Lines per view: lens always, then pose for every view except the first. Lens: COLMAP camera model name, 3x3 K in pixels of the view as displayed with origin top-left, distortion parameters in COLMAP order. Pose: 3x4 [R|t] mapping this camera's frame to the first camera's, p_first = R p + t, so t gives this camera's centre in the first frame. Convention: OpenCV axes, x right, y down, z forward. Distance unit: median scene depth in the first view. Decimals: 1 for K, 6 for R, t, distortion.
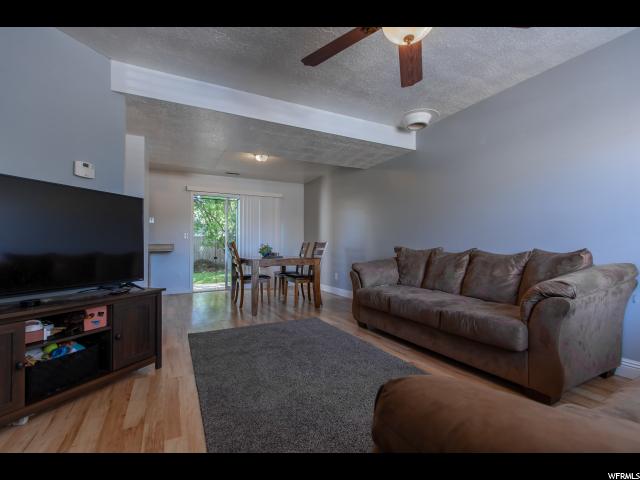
lens RADIAL K [[287.7, 0, 323.0], [0, 287.7, 236.2], [0, 0, 1]] dist [-0.000218, -0.000134]
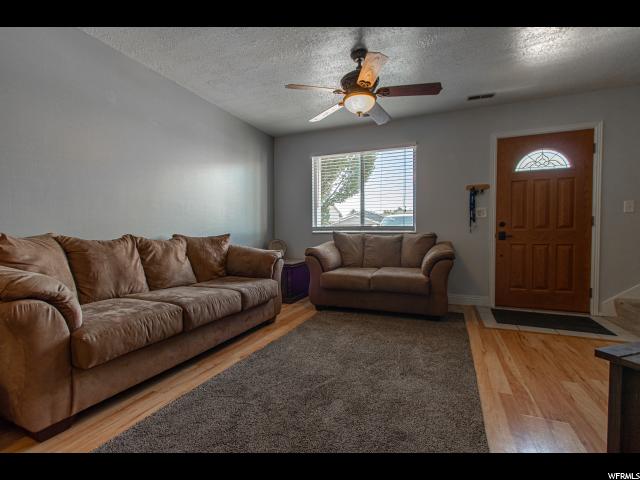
lens RADIAL K [[298.9, 0, 320.0], [0, 298.9, 240.0], [0, 0, 1]] dist [-0.002002, -0.001055]
pose [[-0.626777, -0.019675, 0.778950, -0.397460], [-0.022406, 0.999723, 0.007223, 0.036086], [-0.778876, -0.012926, -0.627044, 0.955513]]
